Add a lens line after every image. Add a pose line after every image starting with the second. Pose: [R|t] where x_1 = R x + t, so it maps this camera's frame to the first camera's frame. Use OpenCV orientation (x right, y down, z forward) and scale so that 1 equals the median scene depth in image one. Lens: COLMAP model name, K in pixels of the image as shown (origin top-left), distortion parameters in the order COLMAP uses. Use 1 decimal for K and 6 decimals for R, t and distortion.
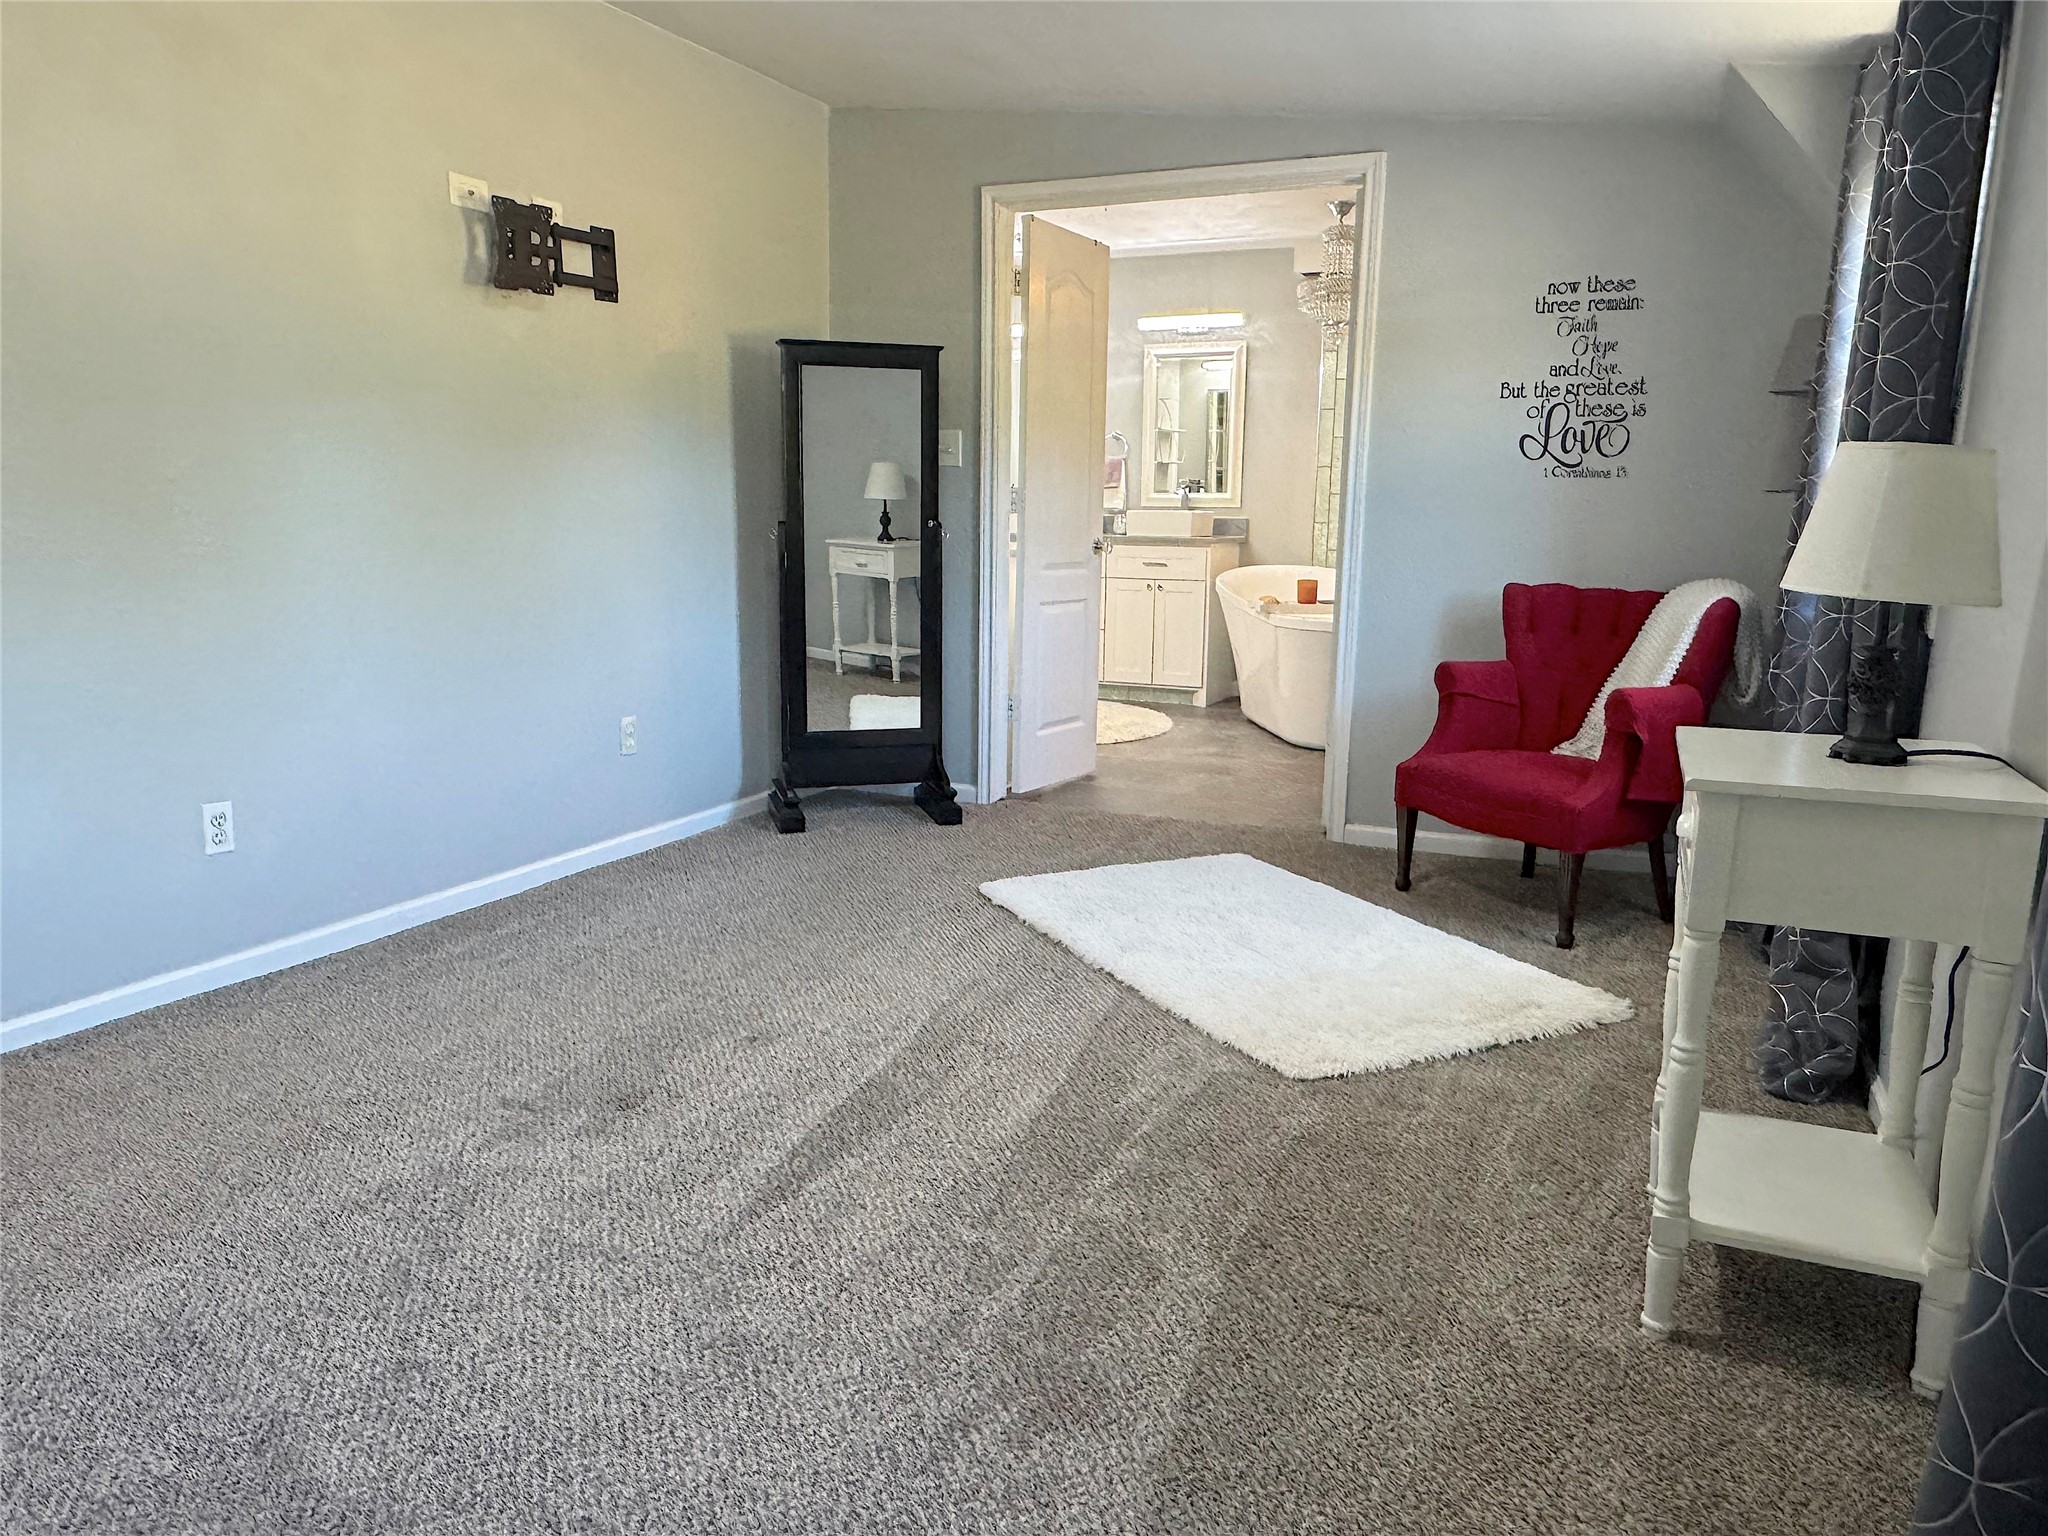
lens RADIAL K [[1381.8, 0, 1024.0], [0, 1381.8, 768.0], [0, 0, 1]] dist [0.008265, 0.003225]
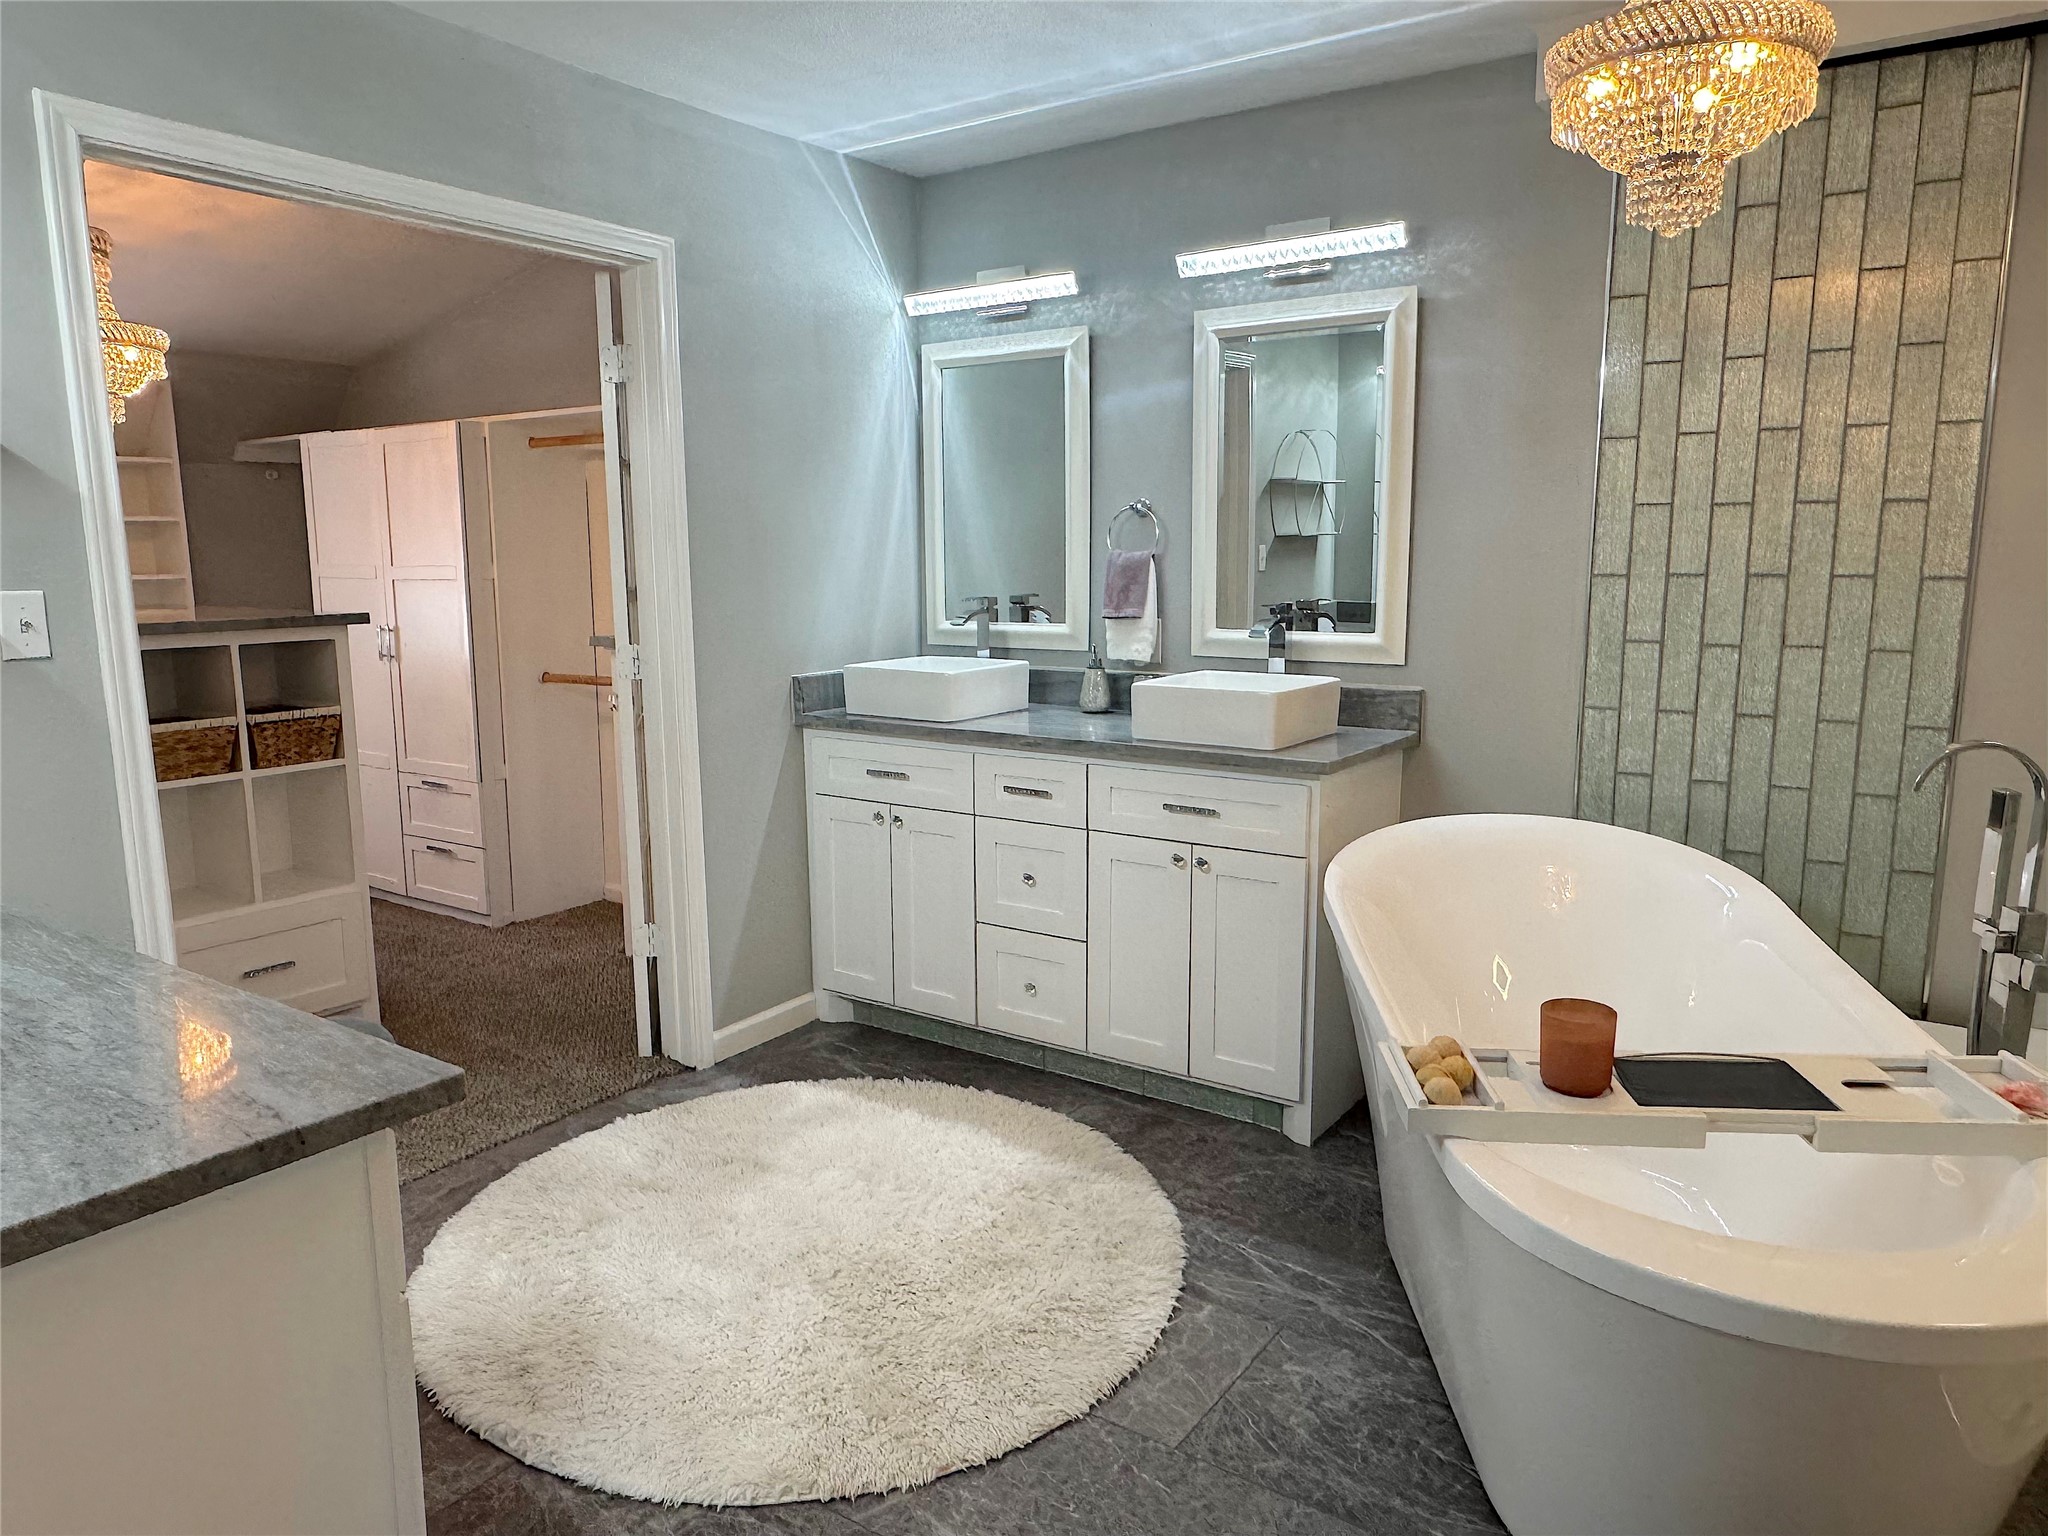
lens RADIAL K [[1339.4, 0, 1024.0], [0, 1339.4, 768.0], [0, 0, 1]] dist [-0.009398, -0.004458]
pose [[0.988337, 0.011136, -0.151877, 0.100940], [-0.013766, 0.999773, -0.016275, -0.146164], [0.151661, 0.018176, 0.988265, 0.554137]]
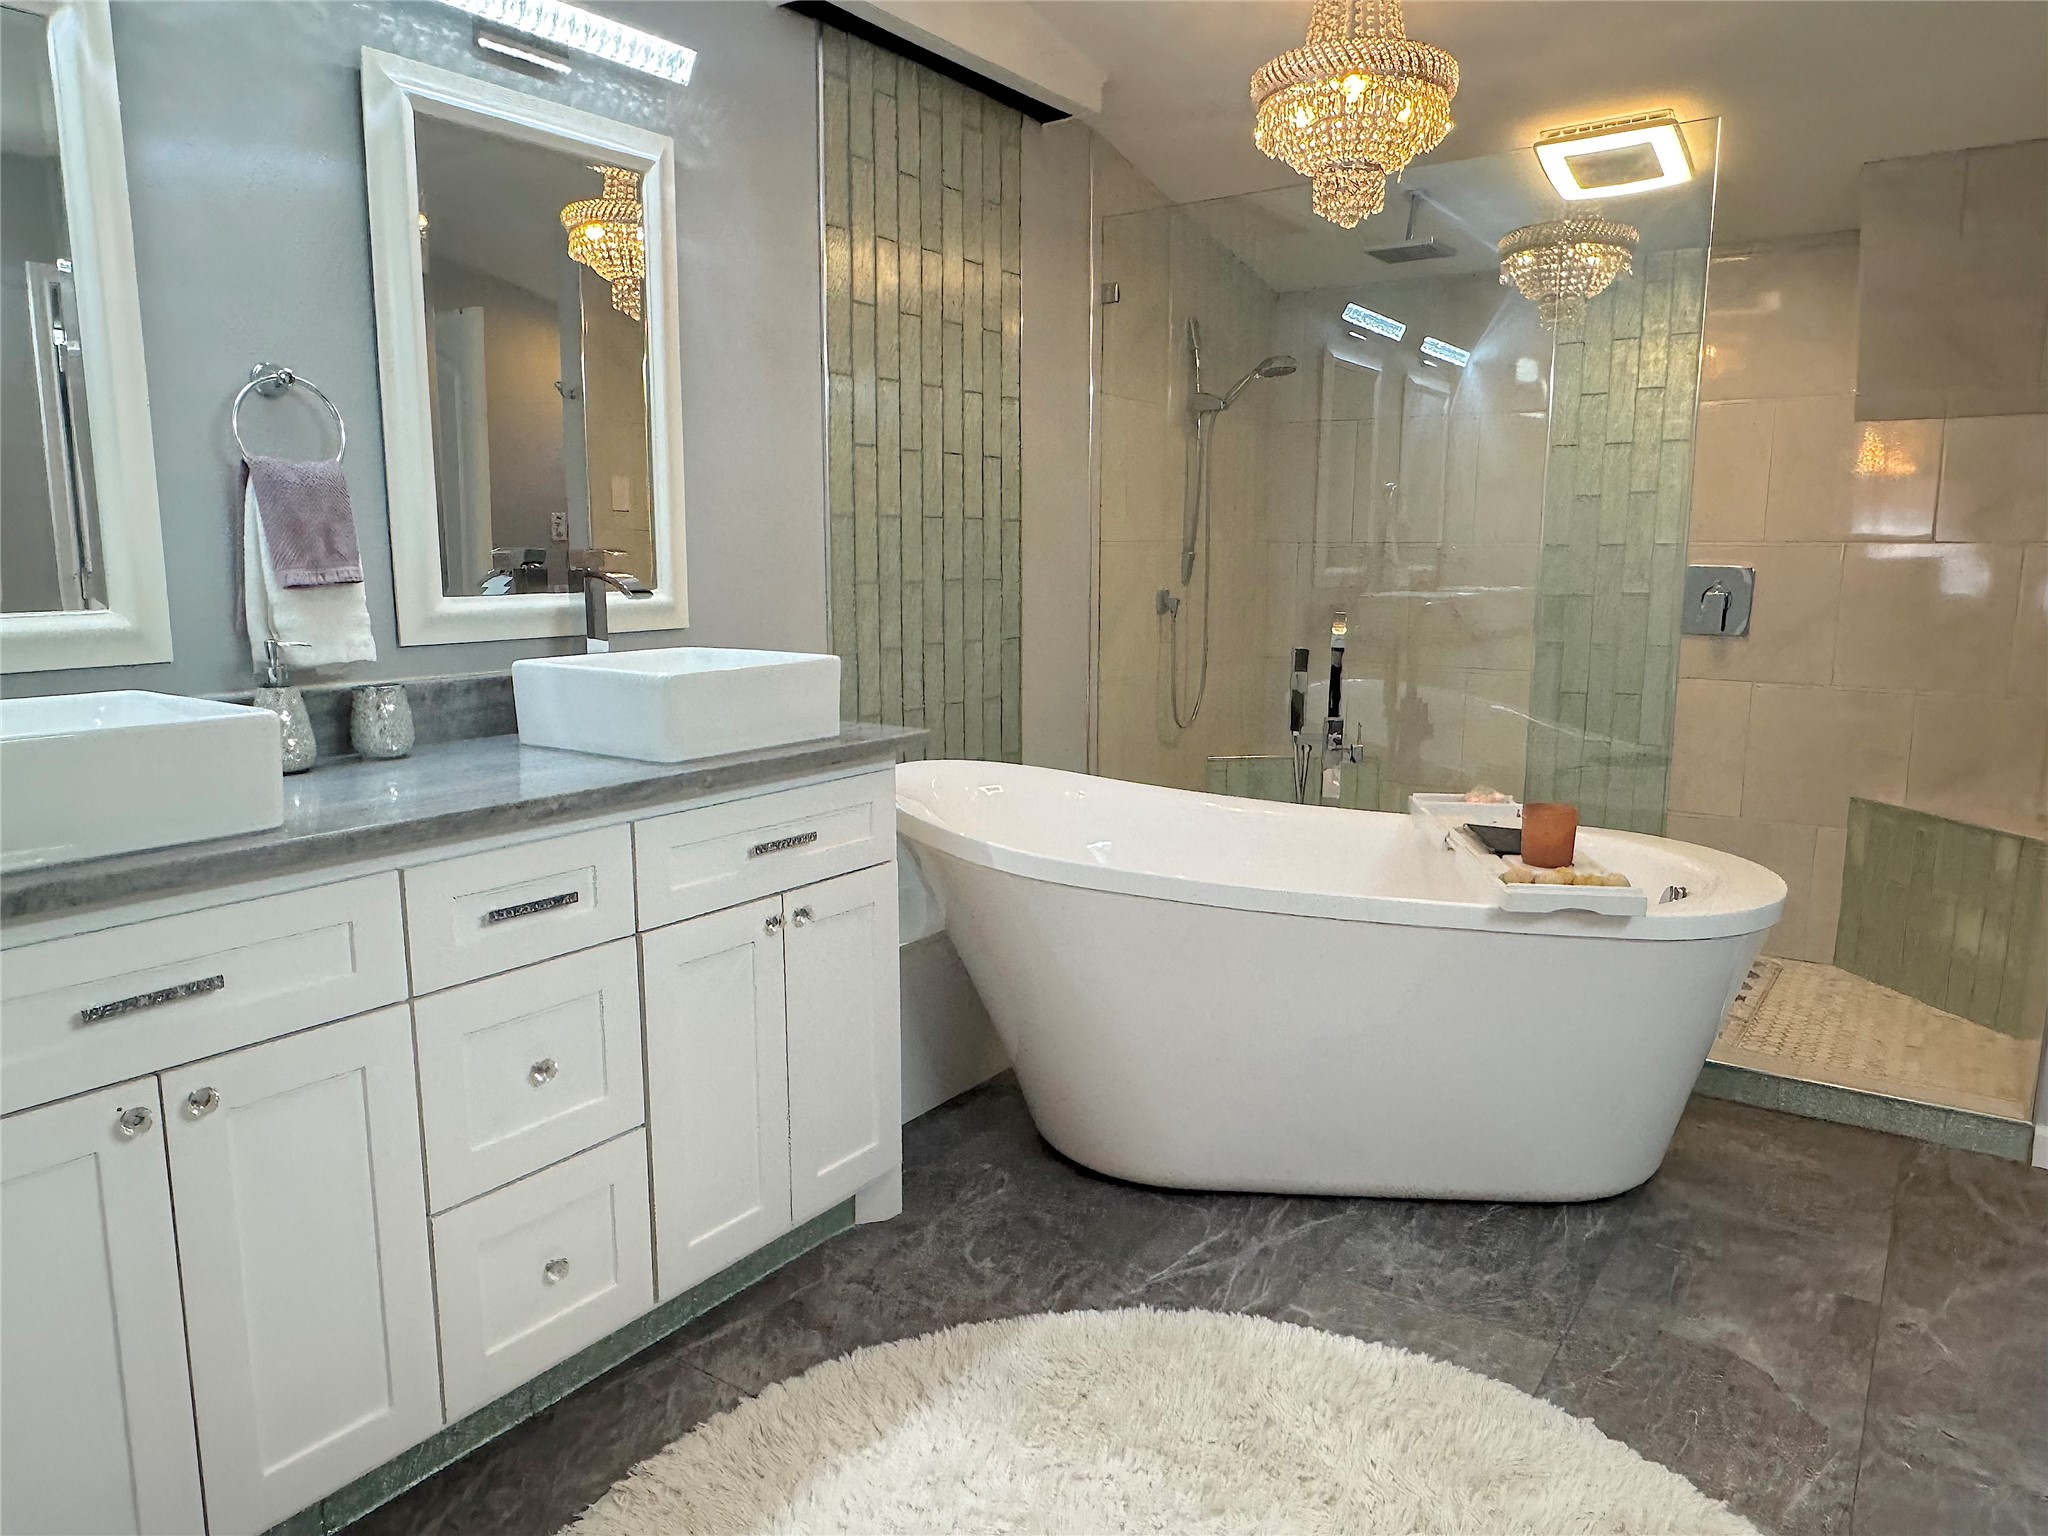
lens RADIAL K [[1339.4, 0, 1024.0], [0, 1339.4, 768.0], [0, 0, 1]] dist [-0.009398, -0.004458]
pose [[0.167767, -0.166657, 0.971638, -0.164520], [0.180312, 0.974168, 0.135958, -0.184115], [-0.969196, 0.152389, 0.193484, 0.854392]]
